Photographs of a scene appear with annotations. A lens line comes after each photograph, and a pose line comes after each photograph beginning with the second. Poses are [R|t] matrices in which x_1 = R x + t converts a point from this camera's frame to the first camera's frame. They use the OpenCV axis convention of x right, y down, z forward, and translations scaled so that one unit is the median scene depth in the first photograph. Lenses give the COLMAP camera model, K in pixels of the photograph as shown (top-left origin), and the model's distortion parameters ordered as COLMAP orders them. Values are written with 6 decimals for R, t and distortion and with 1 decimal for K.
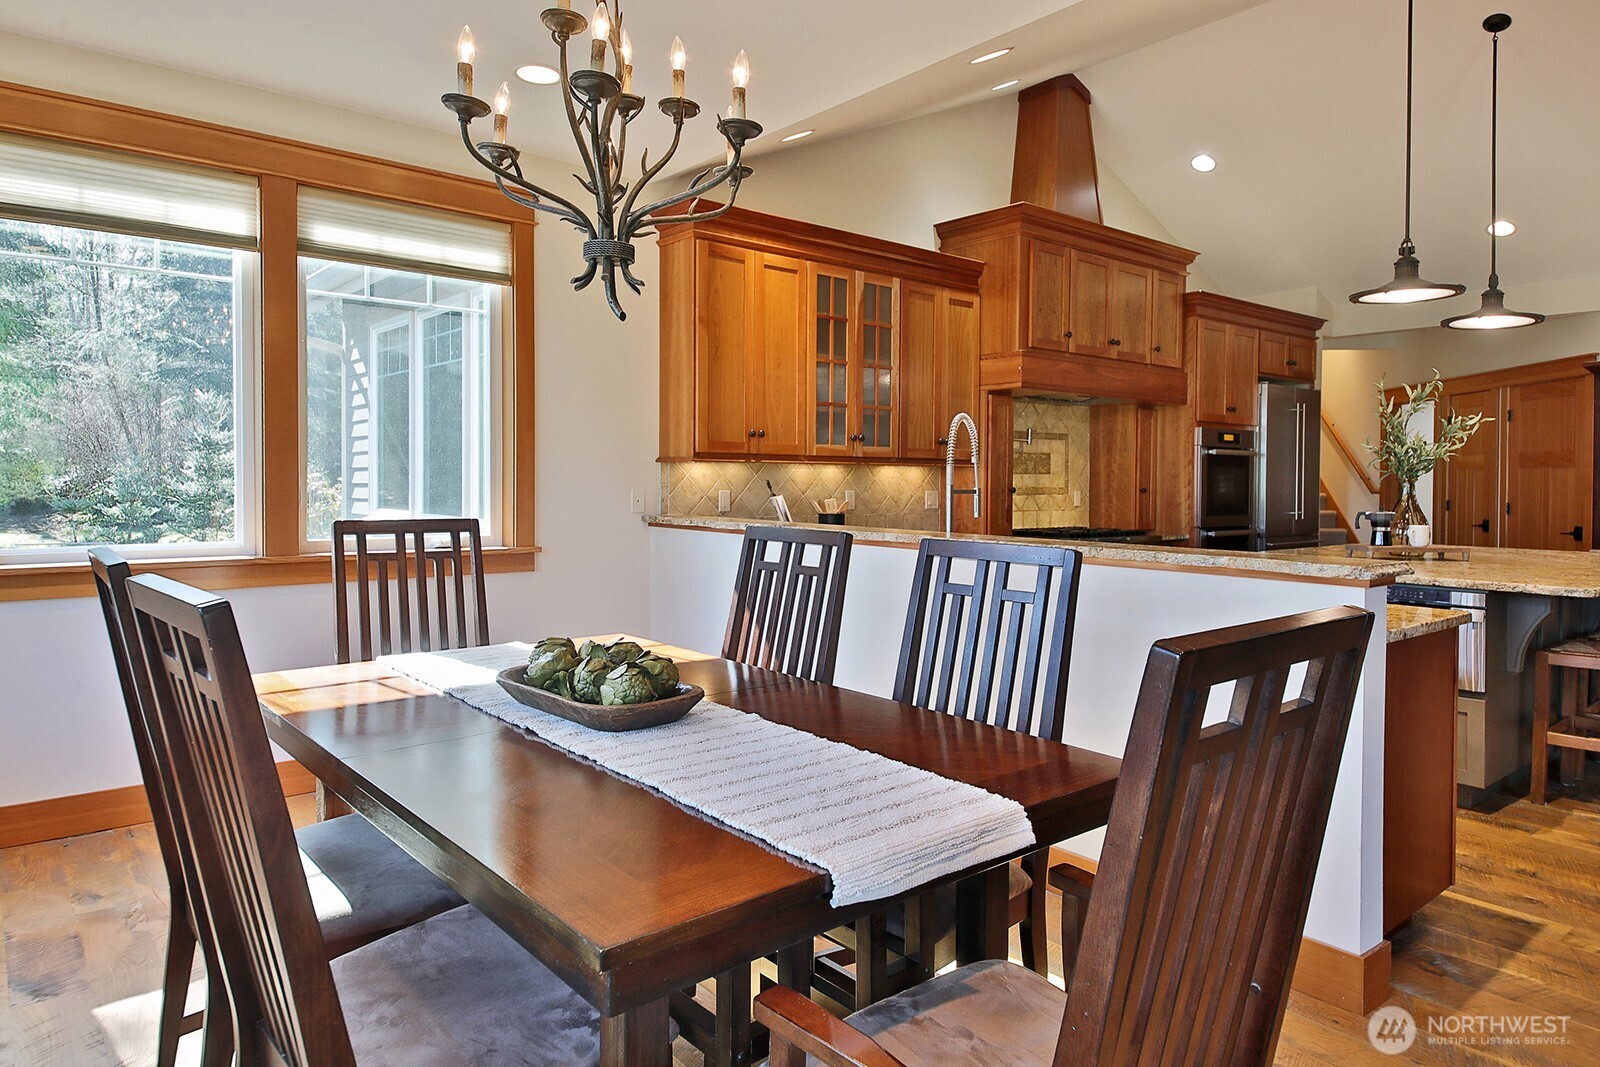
lens RADIAL K [[967.6, 0, 800.0], [0, 967.6, 533.5], [0, 0, 1]] dist [-0.003907, -0.001234]
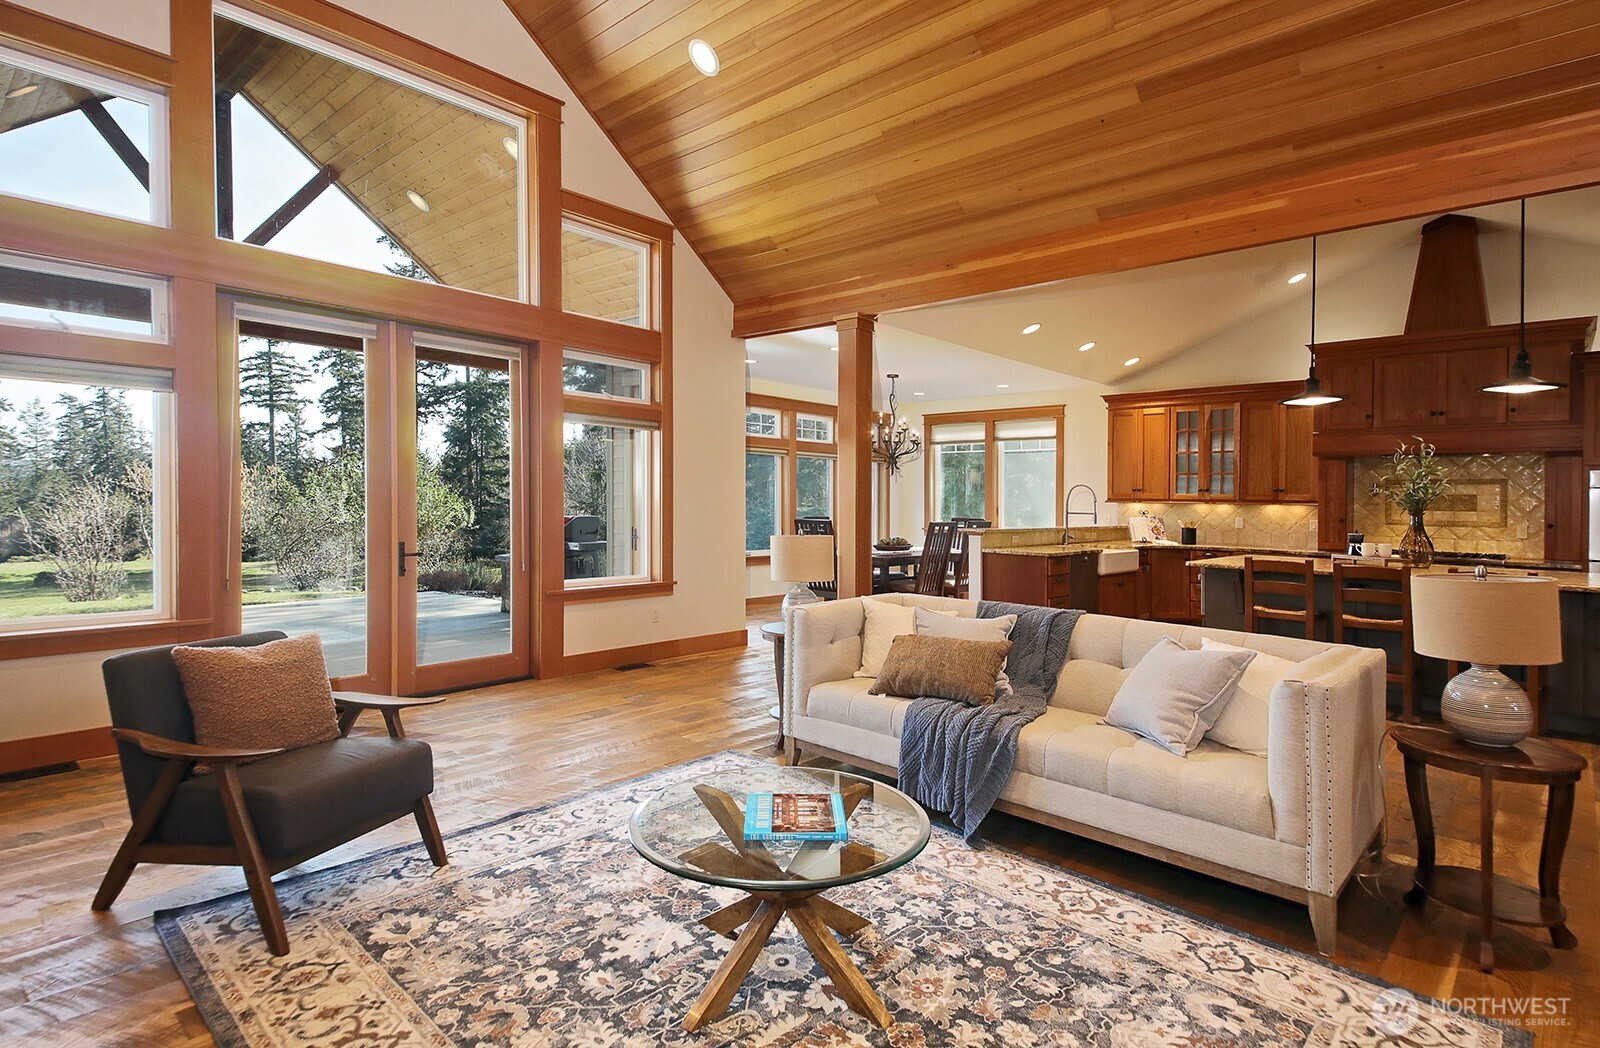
lens RADIAL K [[821.6, 0, 804.0], [0, 821.6, 504.0], [0, 0, 1]] dist [0.038867, -0.000364]
pose [[0.145696, 0.002469, -0.989326, 1.234315], [-0.068459, 0.997625, -0.007592, -0.002203], [0.986958, 0.068835, 0.145519, -0.033724]]
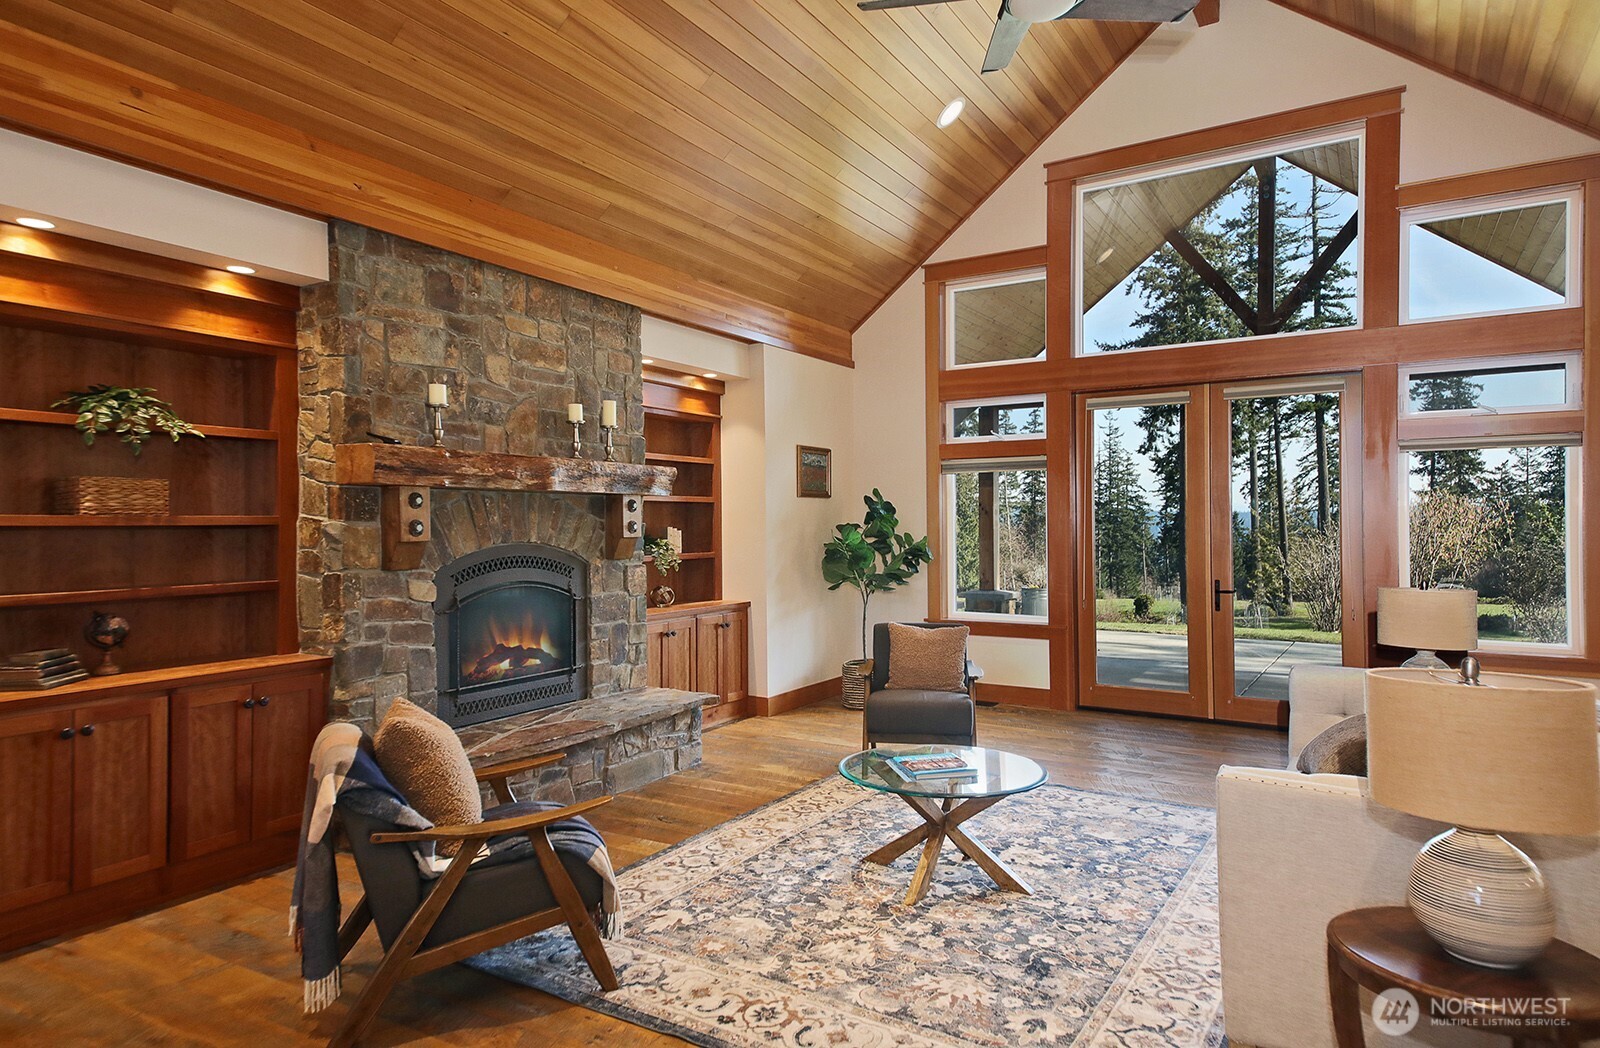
lens RADIAL K [[972.4, 0, 794.4], [0, 972.4, 538.4], [0, 0, 1]] dist [0.090666, -0.002587]
pose [[-0.942557, -0.001491, -0.334041, 1.172137], [-0.024029, 0.997702, 0.063350, -0.045814], [0.333179, 0.067738, -0.940427, 0.523885]]
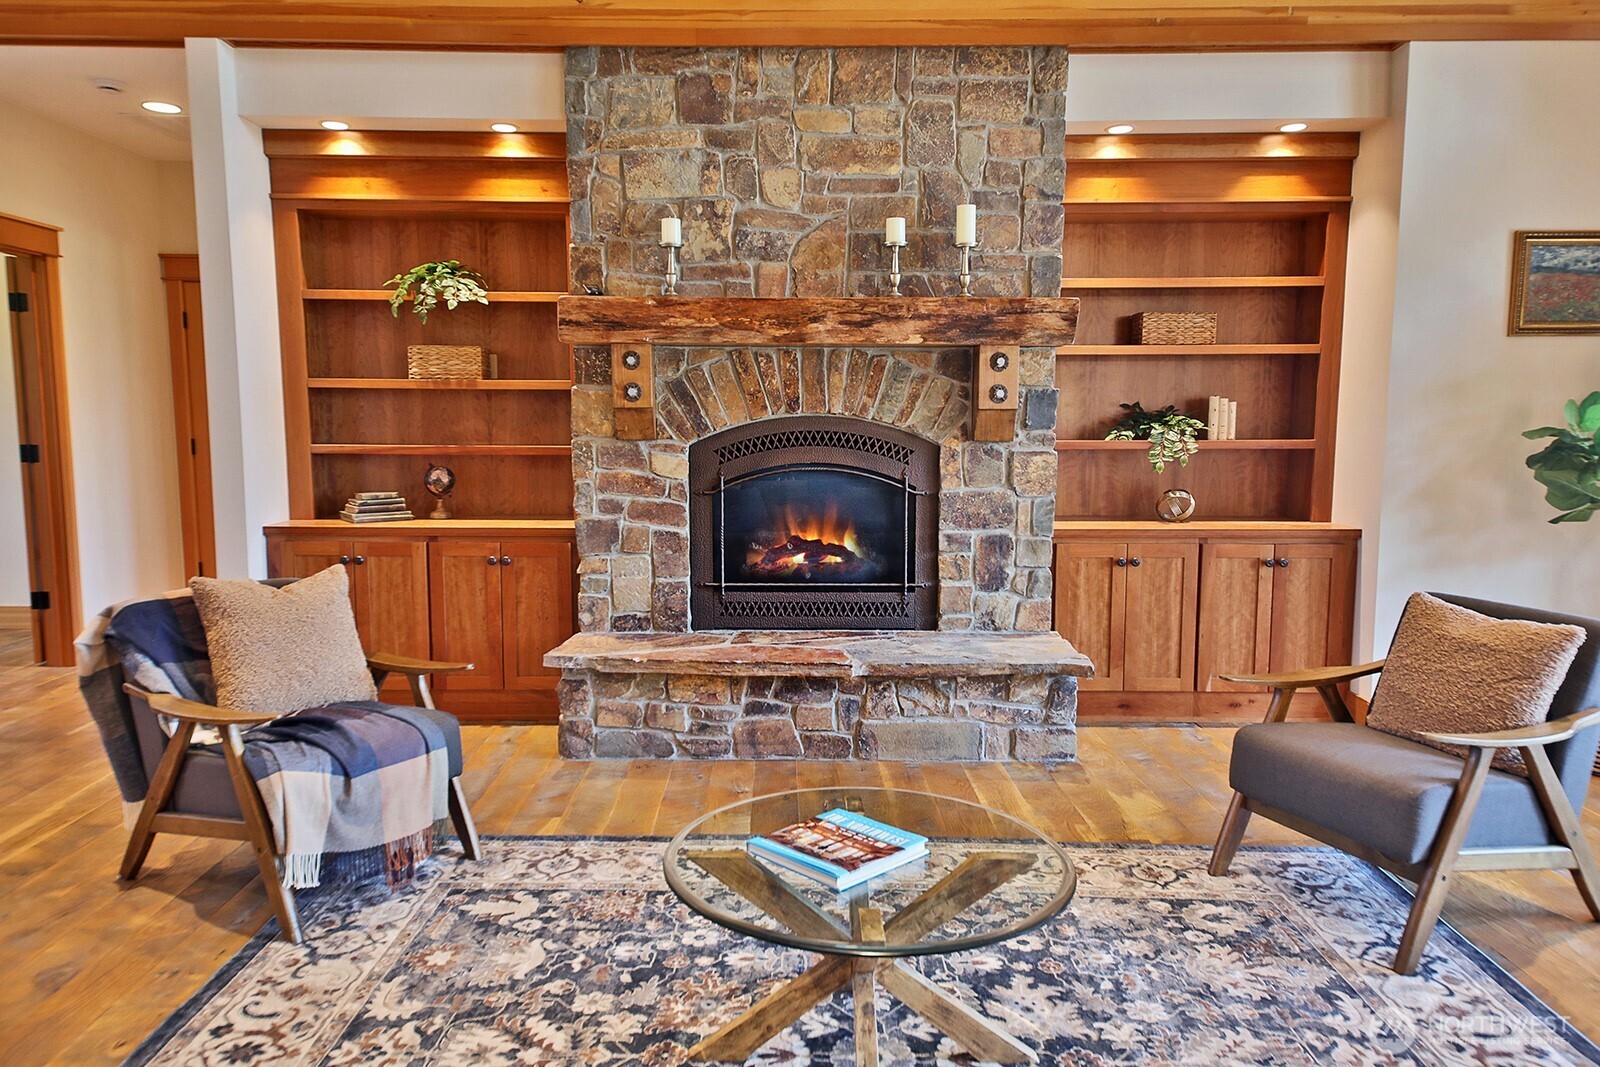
lens RADIAL K [[1099.7, 0, 759.6], [0, 1099.7, 542.5], [0, 0, 1]] dist [0.093616, -0.078140]
pose [[-0.774429, -0.089378, 0.626315, 0.719640], [0.022825, 0.985379, 0.168841, -0.025570], [-0.632249, 0.145051, -0.761066, 0.277655]]
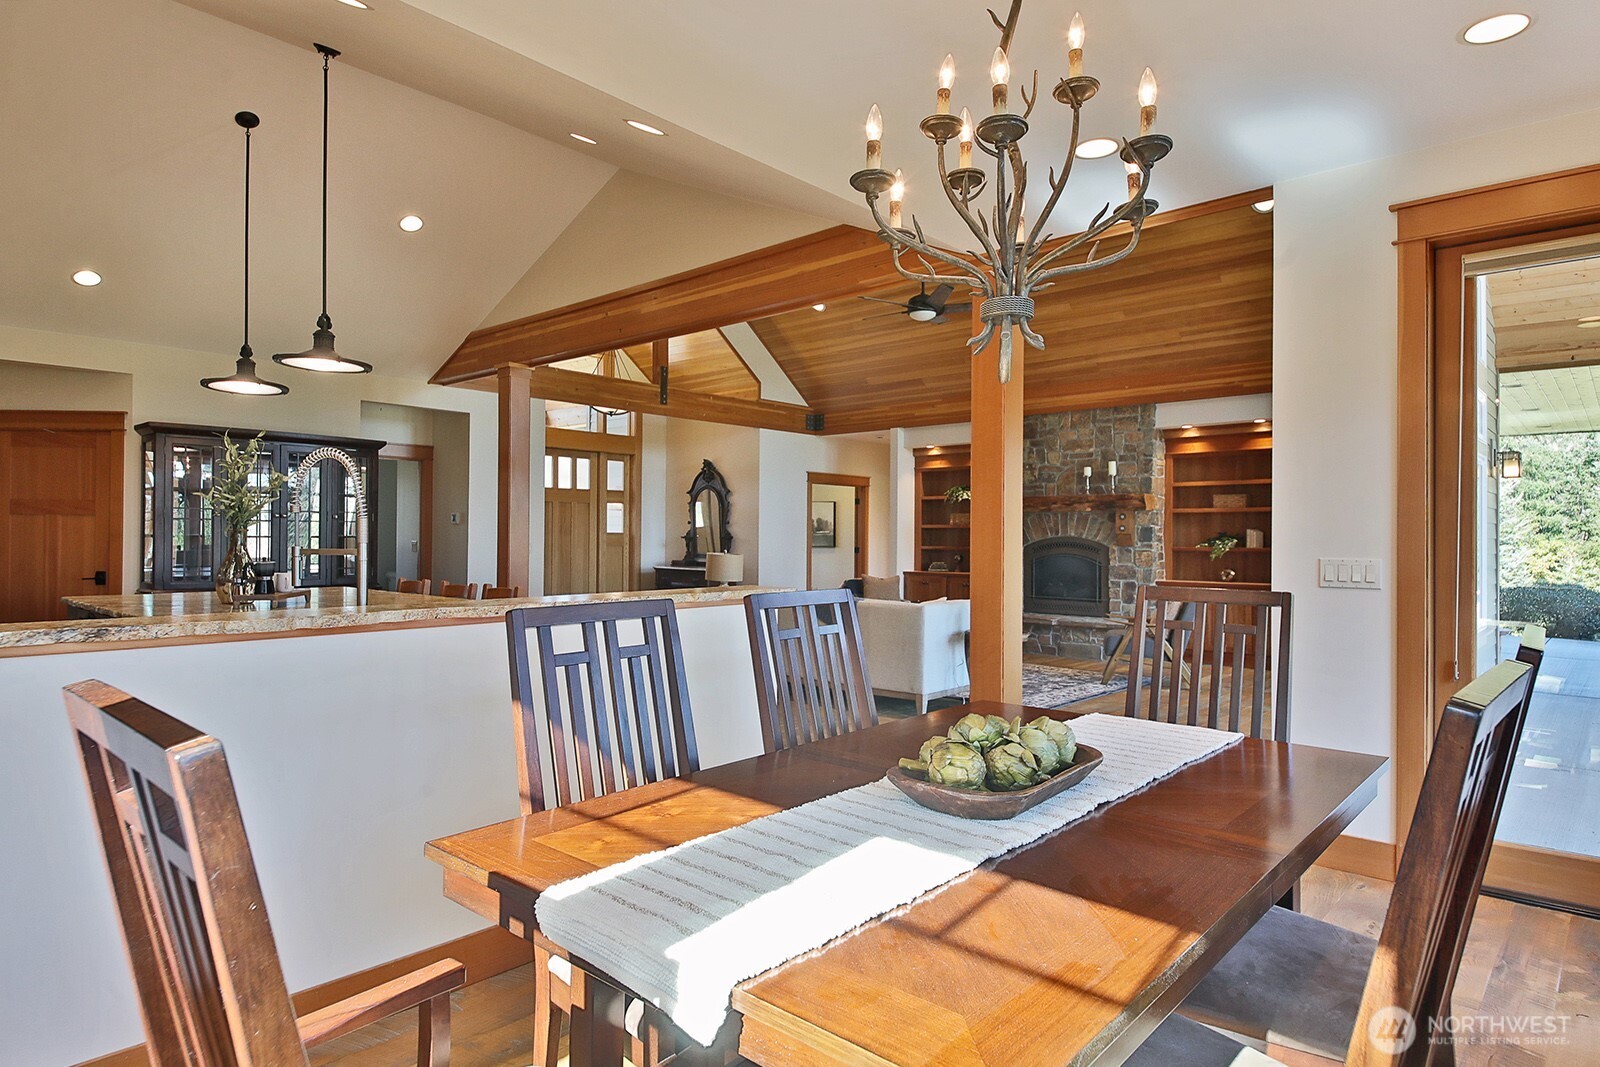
lens RADIAL K [[916.8, 0, 800.0], [0, 916.8, 533.5], [0, 0, 1]] dist [-0.019376, -0.001637]
pose [[-0.152951, -0.001639, 0.988232, -0.320335], [0.043545, 0.999016, 0.008396, -0.024936], [-0.987274, 0.044317, -0.152729, 0.406953]]
